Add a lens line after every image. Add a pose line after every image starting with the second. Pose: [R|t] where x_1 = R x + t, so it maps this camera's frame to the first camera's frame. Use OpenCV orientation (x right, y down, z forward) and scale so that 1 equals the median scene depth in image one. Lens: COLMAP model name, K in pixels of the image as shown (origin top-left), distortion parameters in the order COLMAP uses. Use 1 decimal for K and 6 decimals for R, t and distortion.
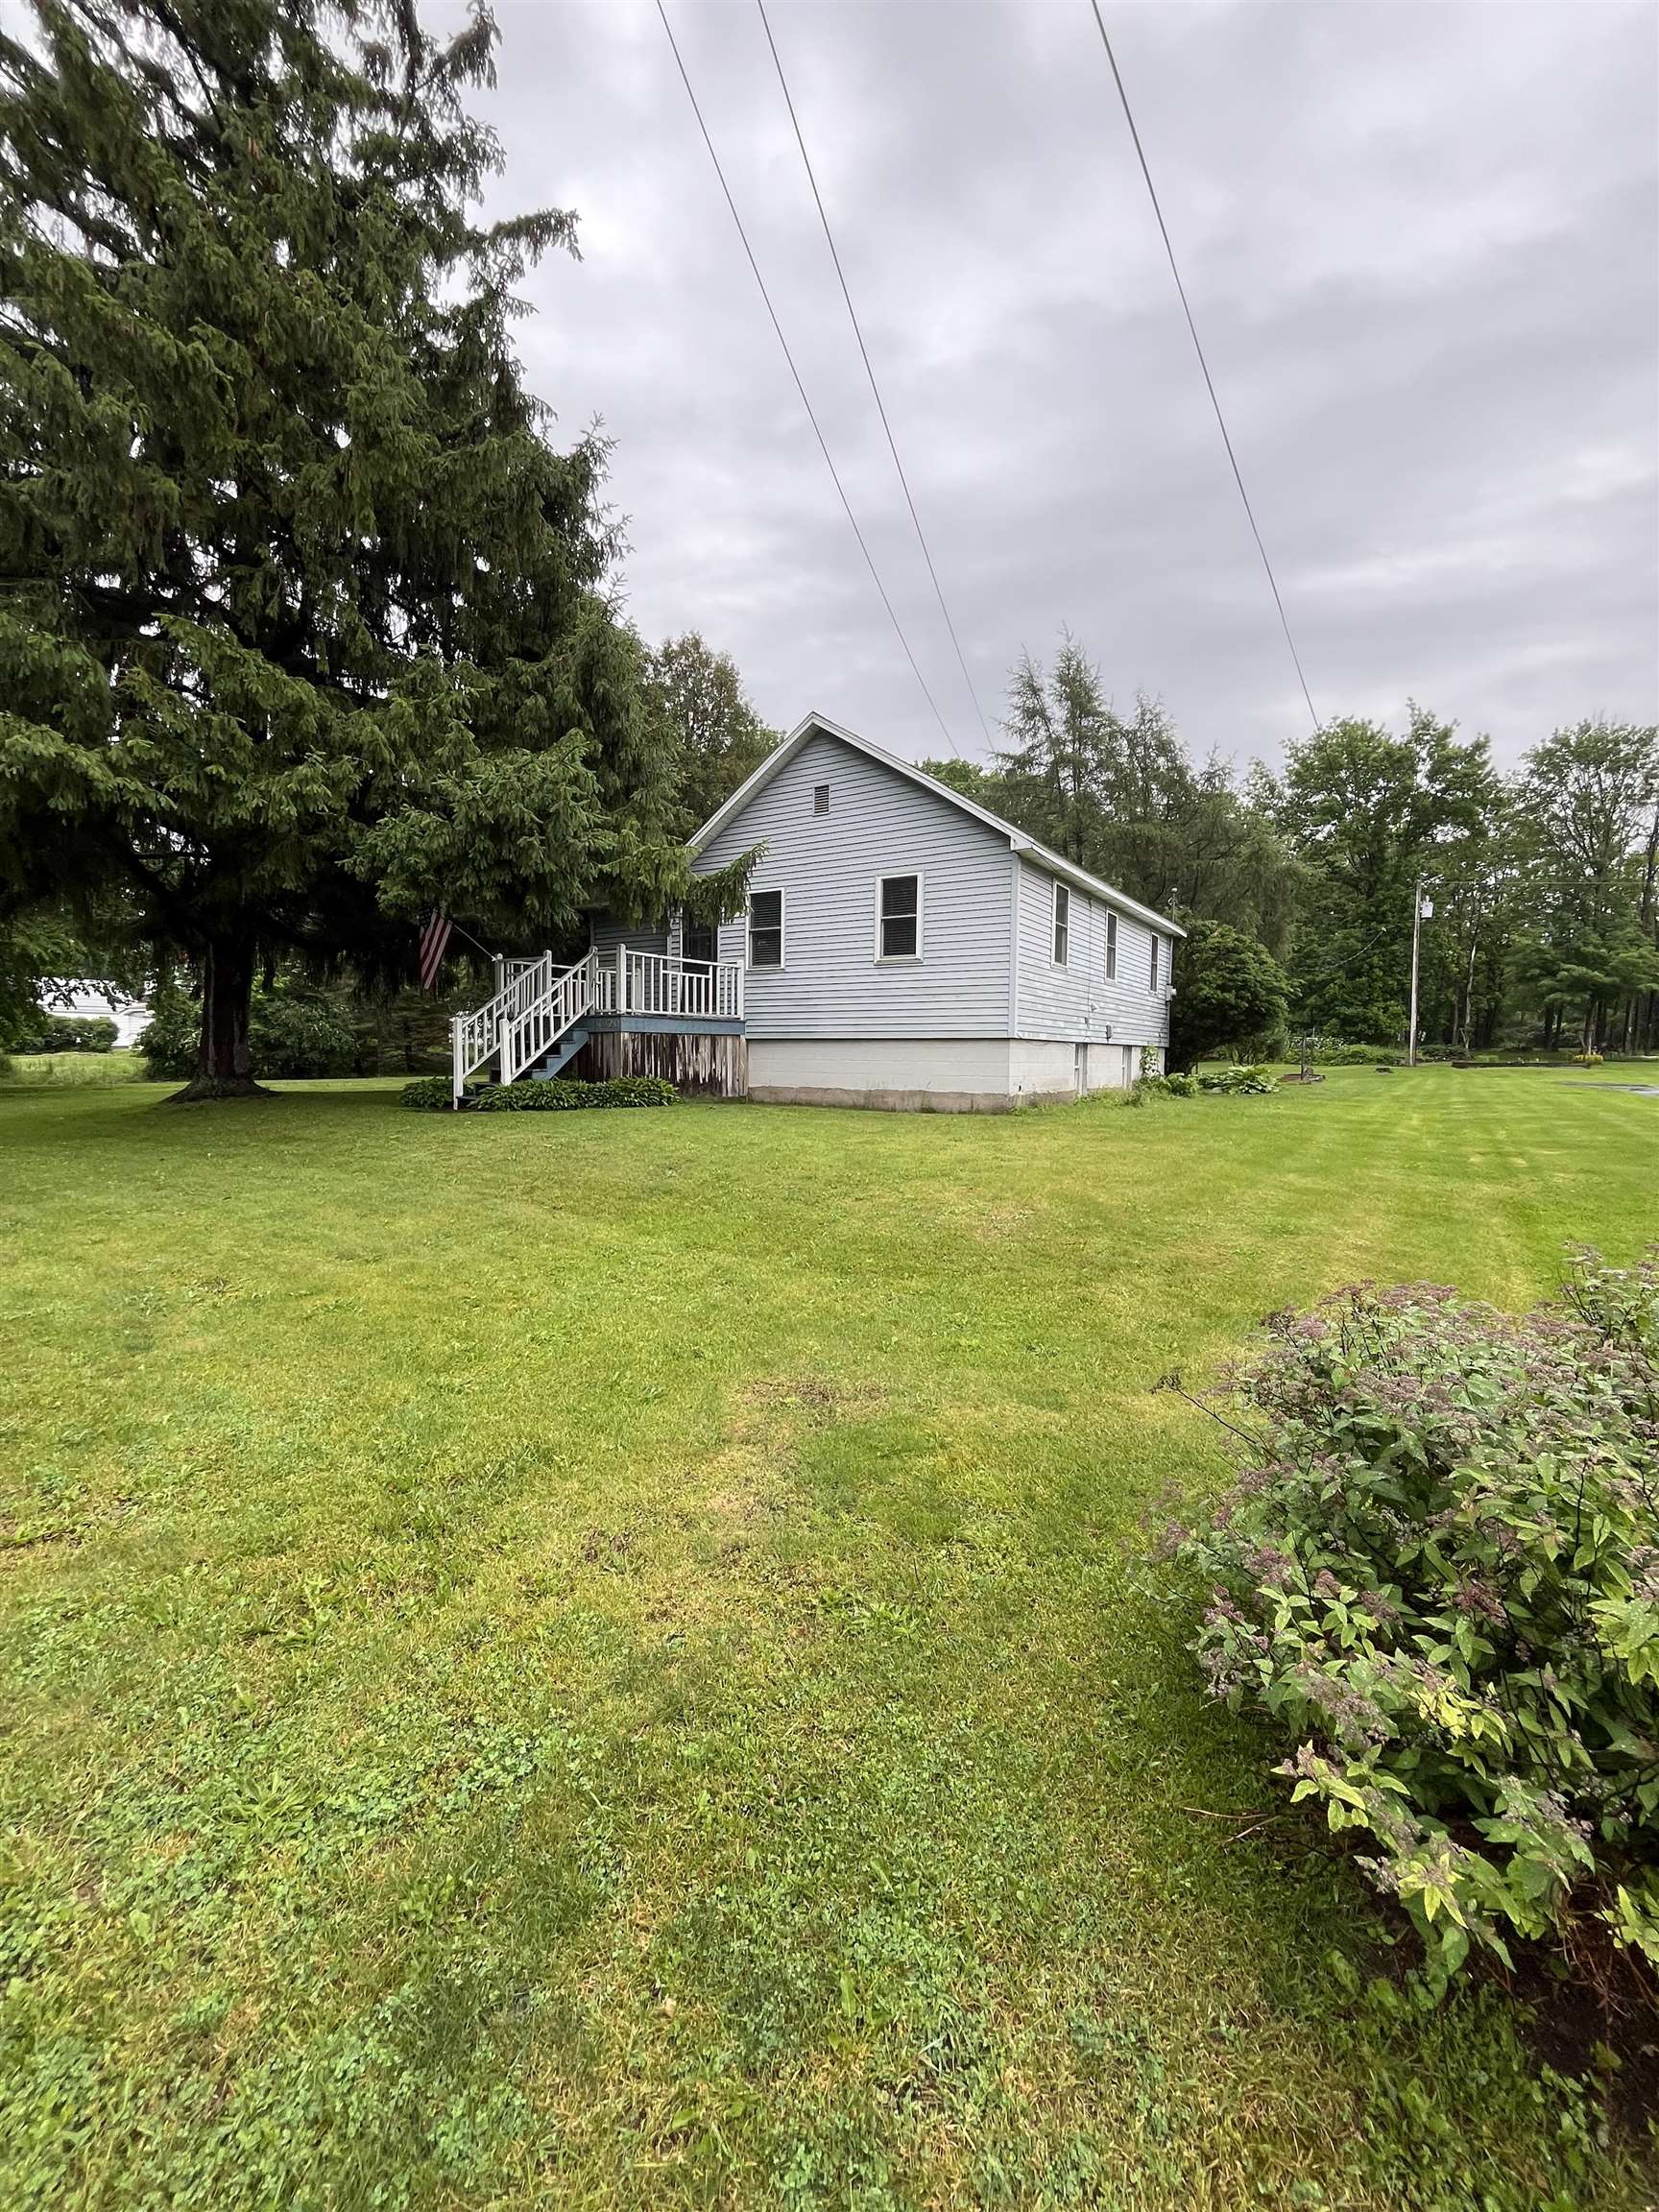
lens RADIAL K [[890.3, 0, 834.4], [0, 890.3, 1096.7], [0, 0, 1]] dist [-0.002239, -0.000223]
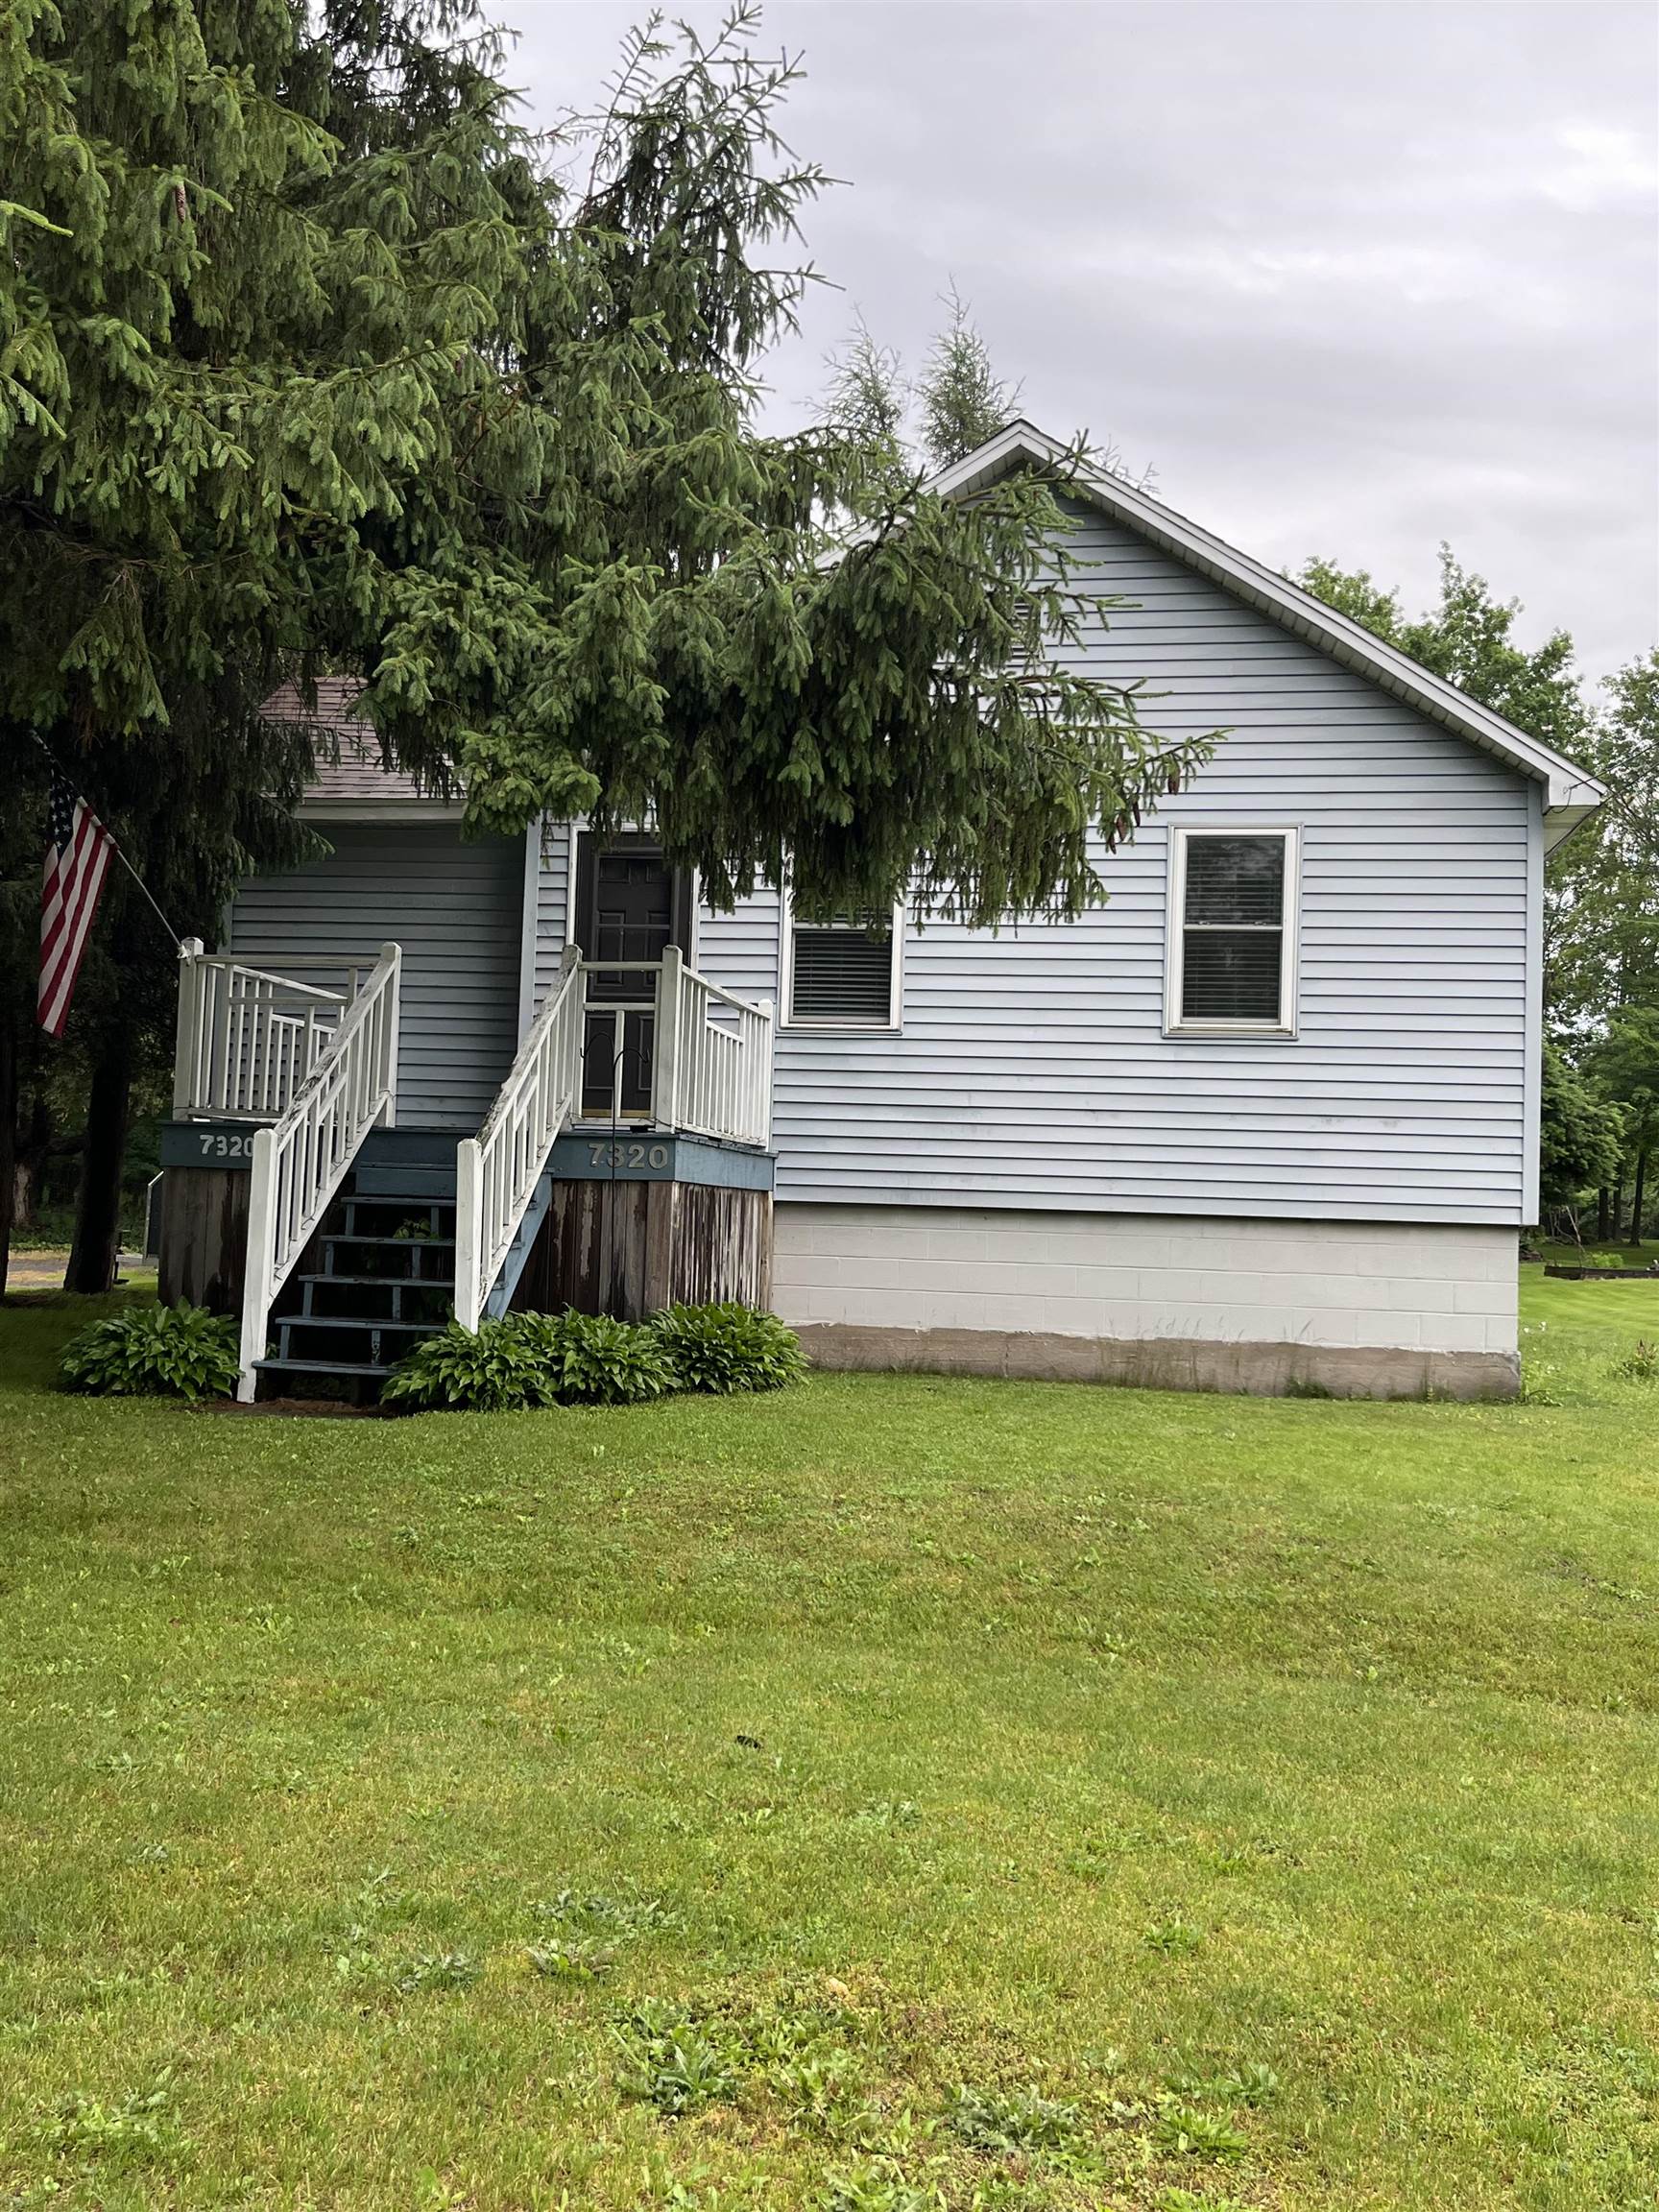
lens RADIAL K [[2144.5, 0, 828.7], [0, 2144.5, 1107.6], [0, 0, 1]] dist [0.021978, 0.000000]
pose [[0.920266, 0.045024, 0.388694, -0.214391], [-0.006633, 0.995010, -0.099552, -0.006534], [-0.391237, 0.089036, 0.915973, 0.065671]]
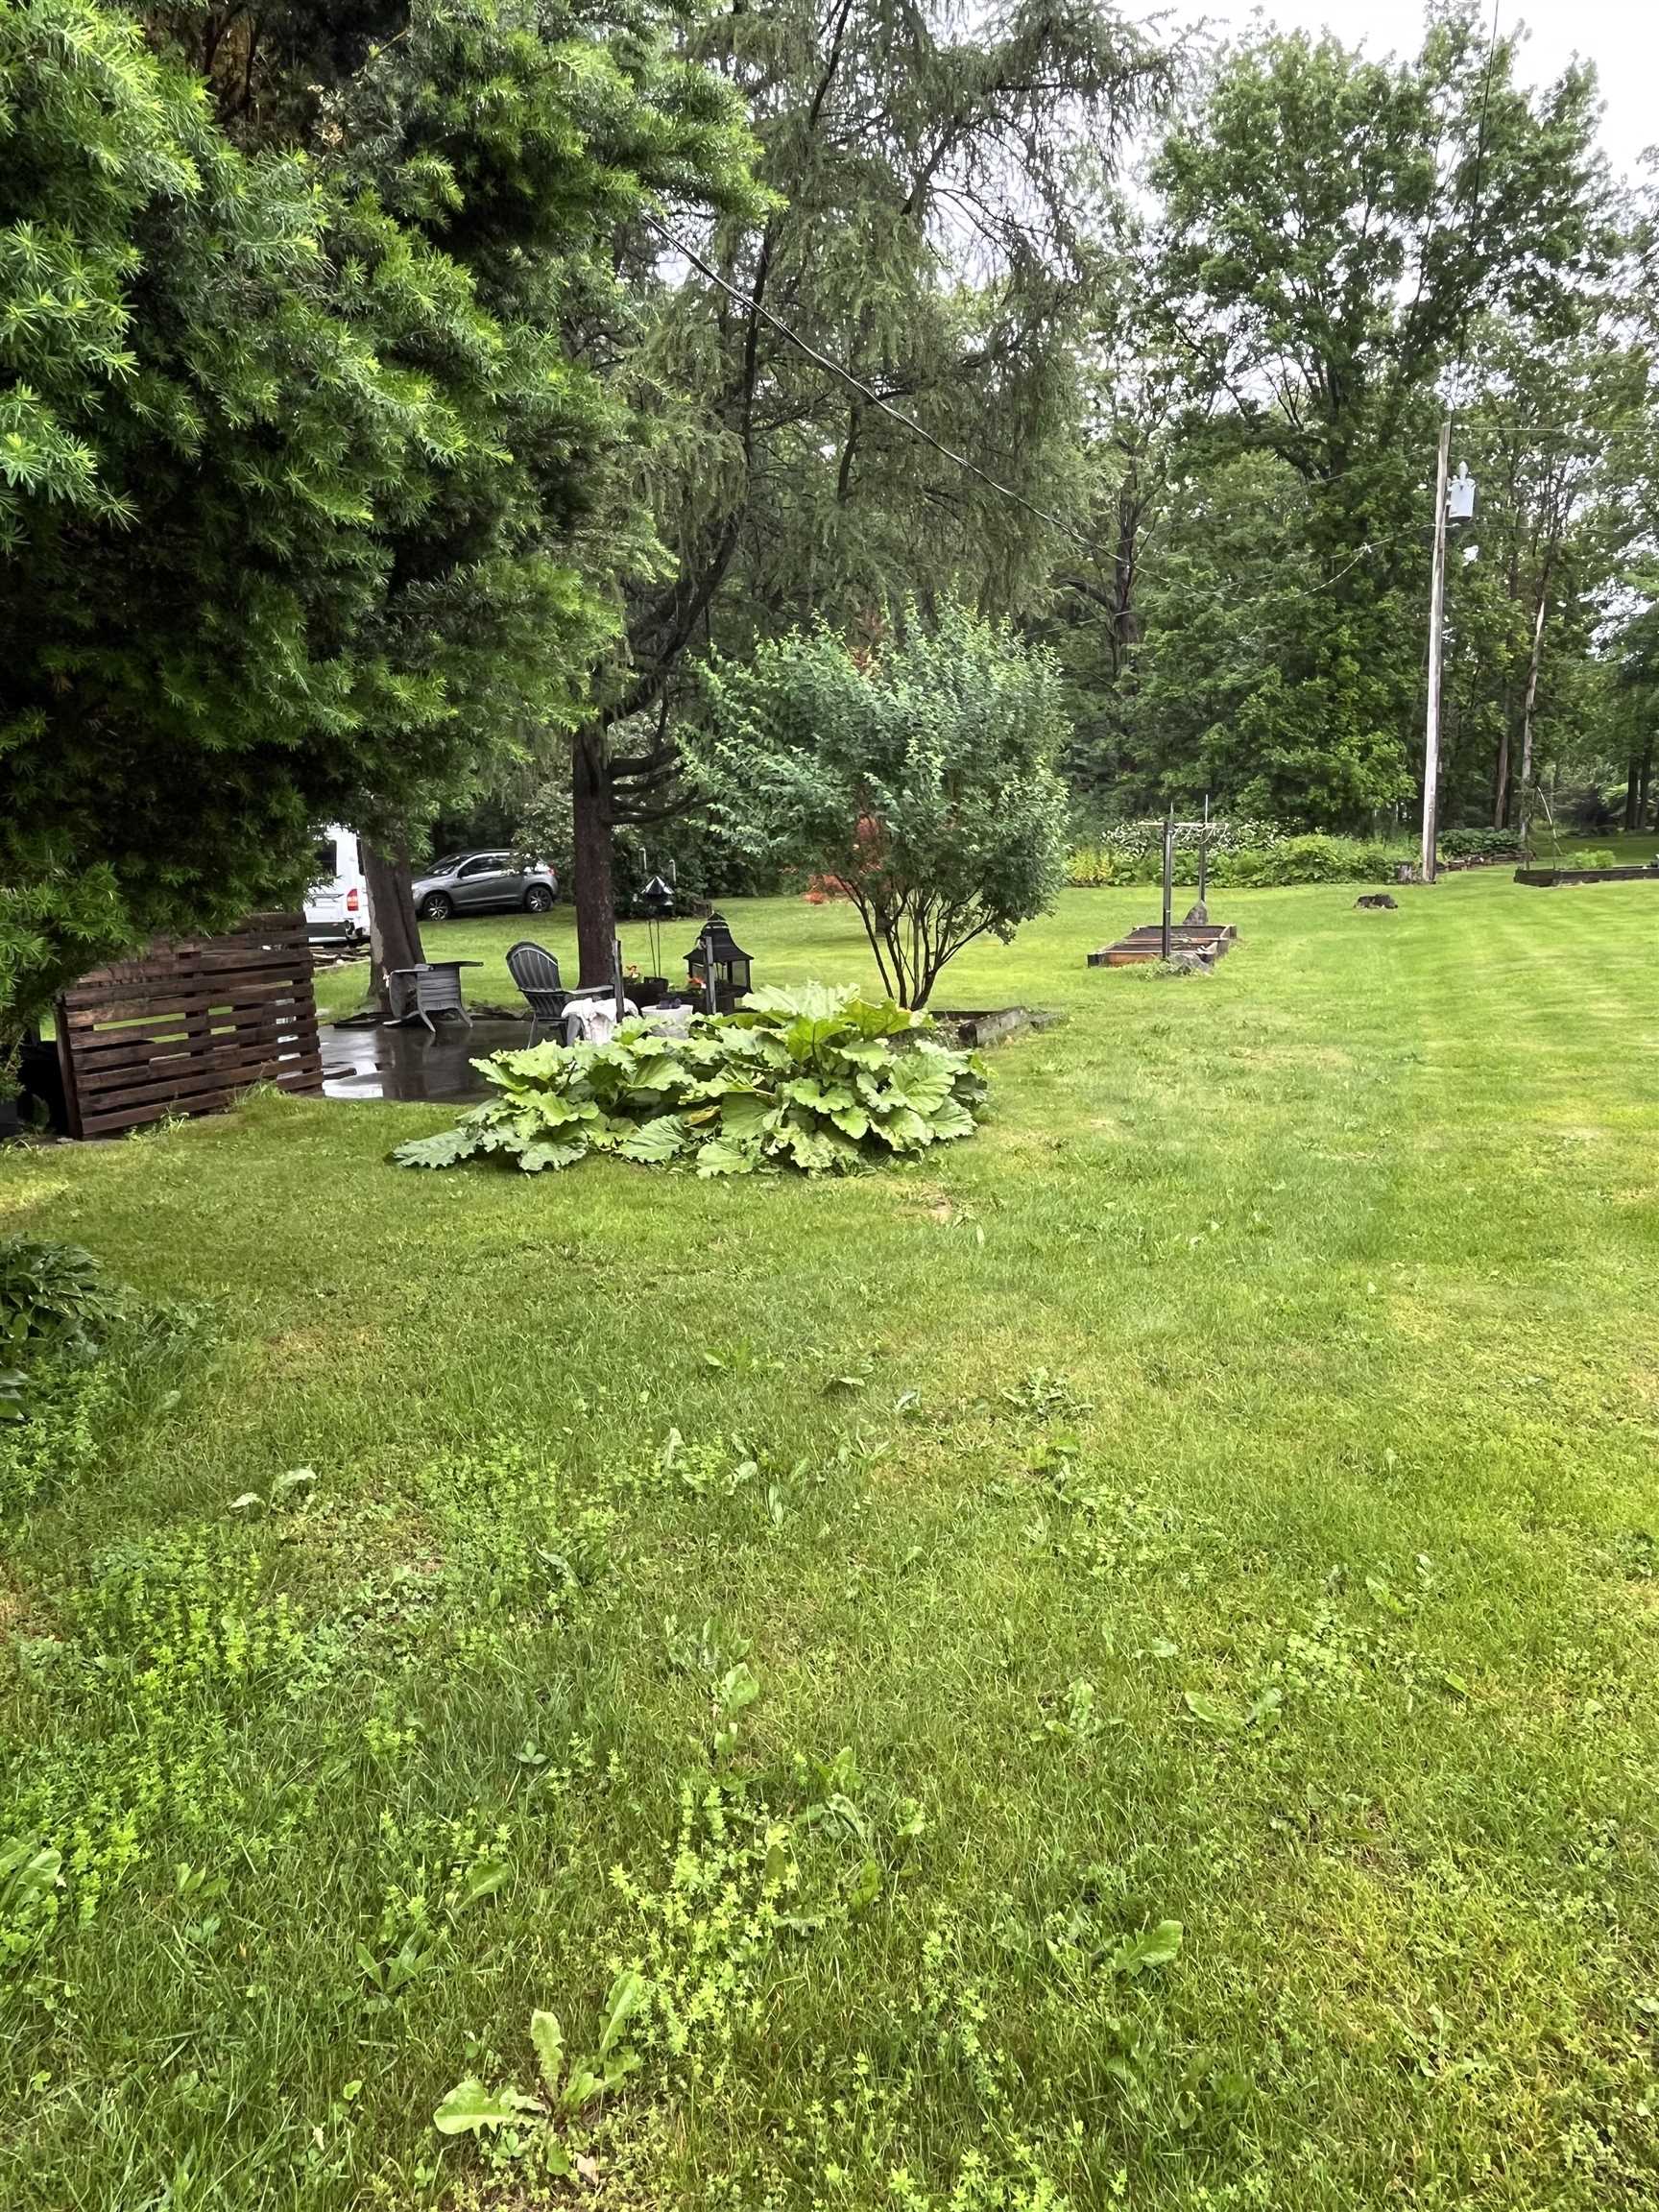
lens RADIAL K [[1349.1, 0, 825.0], [0, 1349.1, 1102.6], [0, 0, 1]] dist [-0.002096, 0.000461]
pose [[0.978844, -0.074343, 0.190625, 0.353870], [0.049969, 0.990303, 0.129627, -0.041774], [-0.198413, -0.117360, 0.973067, 0.622810]]
